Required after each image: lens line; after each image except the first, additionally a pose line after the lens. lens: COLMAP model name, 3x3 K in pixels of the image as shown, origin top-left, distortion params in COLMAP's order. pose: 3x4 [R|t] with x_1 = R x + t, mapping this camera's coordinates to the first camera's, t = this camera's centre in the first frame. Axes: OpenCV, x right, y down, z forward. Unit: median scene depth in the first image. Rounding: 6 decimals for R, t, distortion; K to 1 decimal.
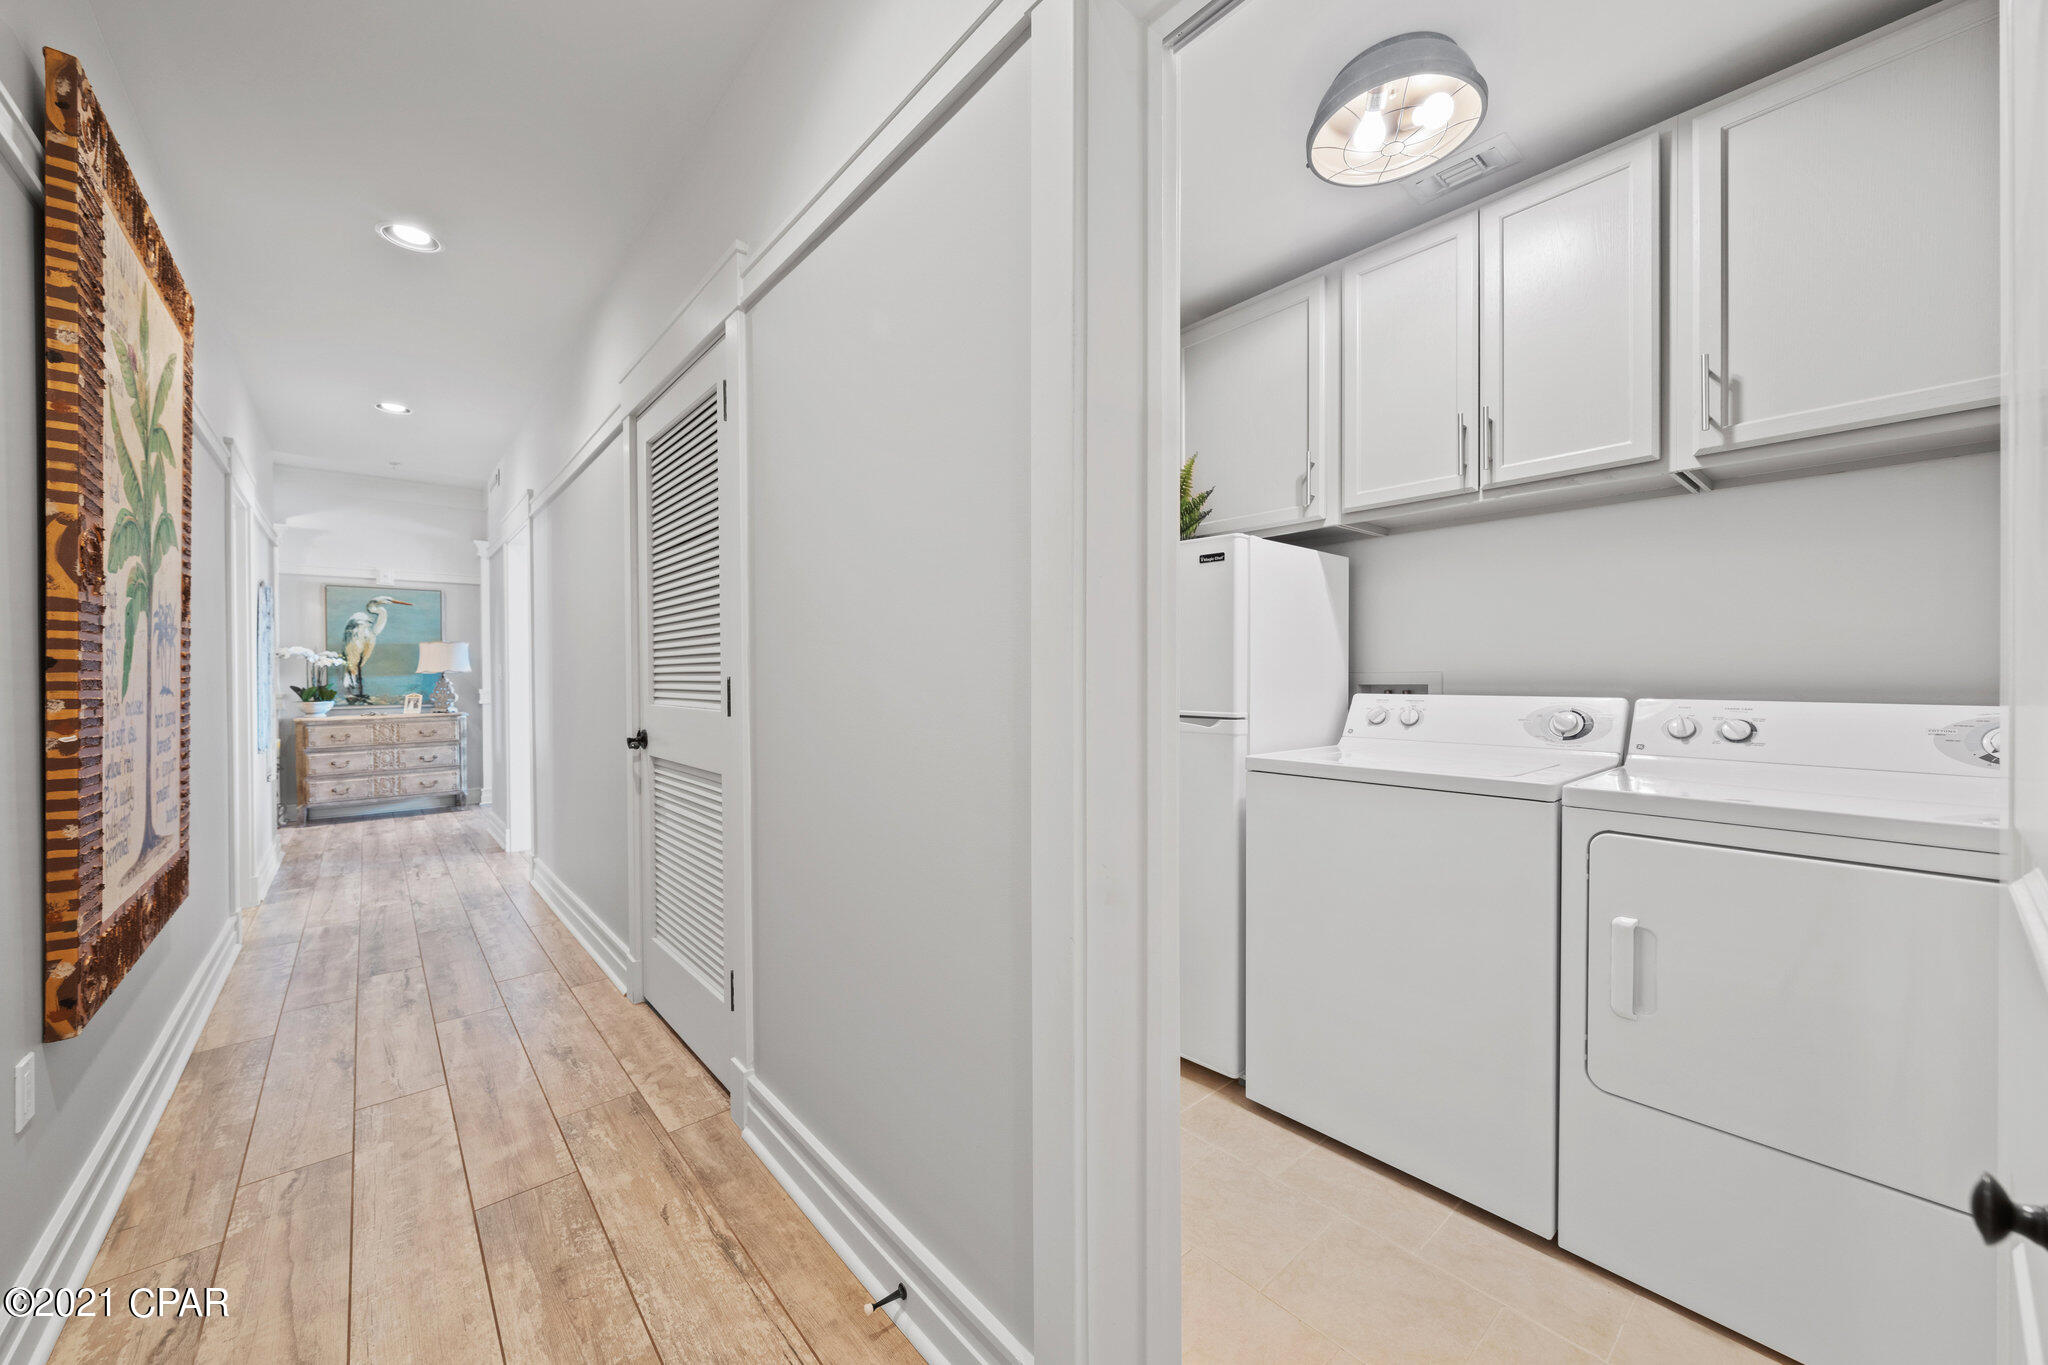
lens RADIAL K [[796.3, 0, 1034.5], [0, 796.3, 683.5], [0, 0, 1]] dist [-0.000615, -0.000097]
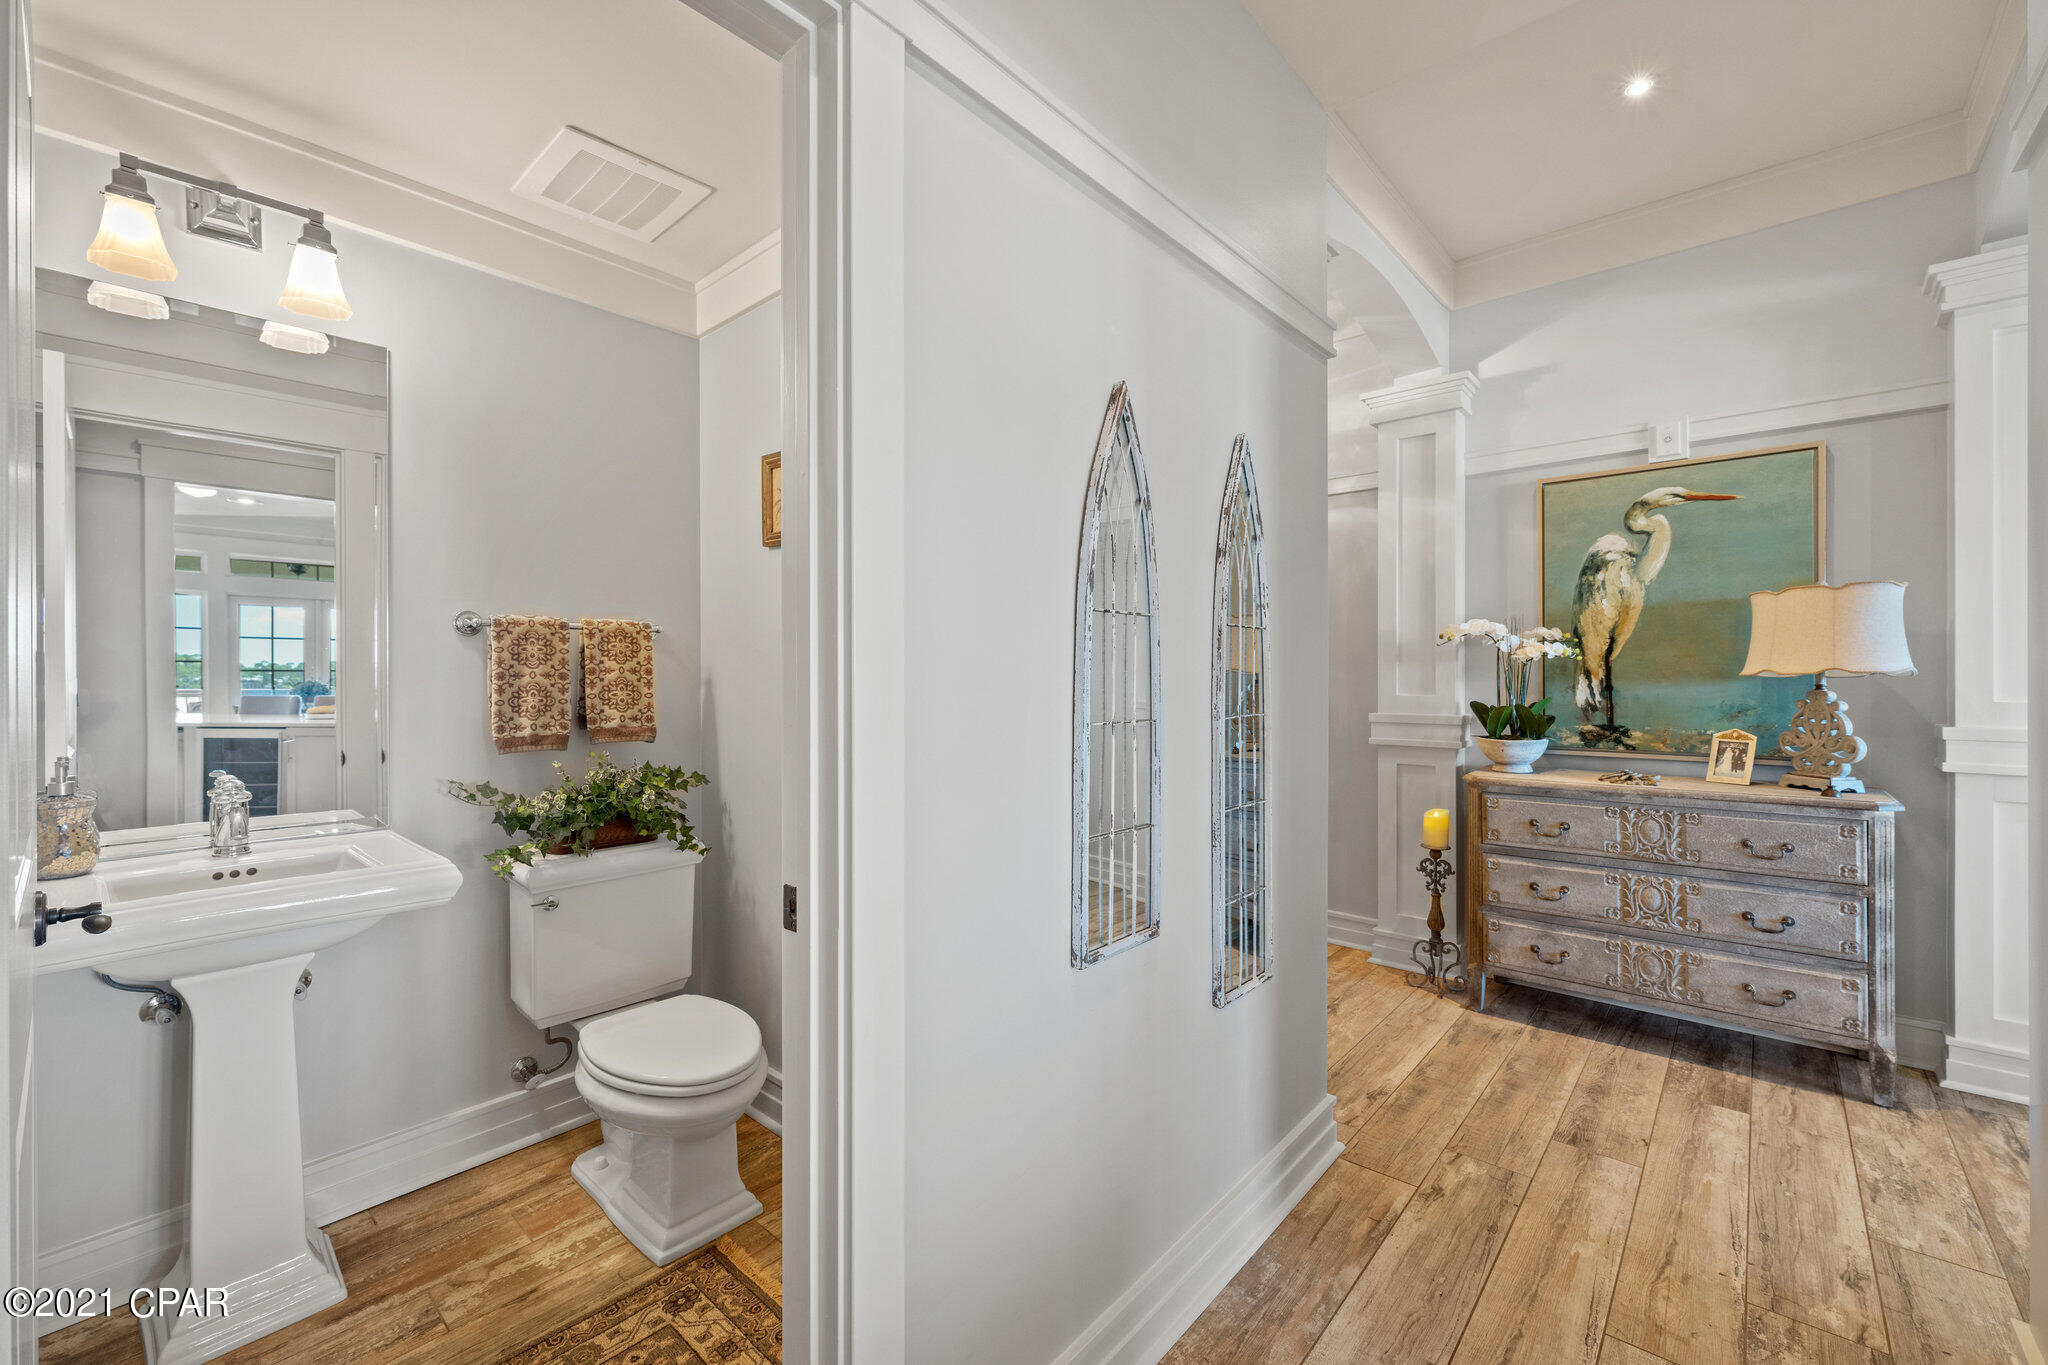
lens RADIAL K [[847.3, 0, 1034.0], [0, 847.3, 675.5], [0, 0, 1]] dist [0.001489, -0.000585]
pose [[0.152053, 0.010190, -0.988320, -0.443231], [-0.003752, 0.999946, 0.009732, -0.016309], [0.988365, 0.002228, 0.152083, 0.624630]]
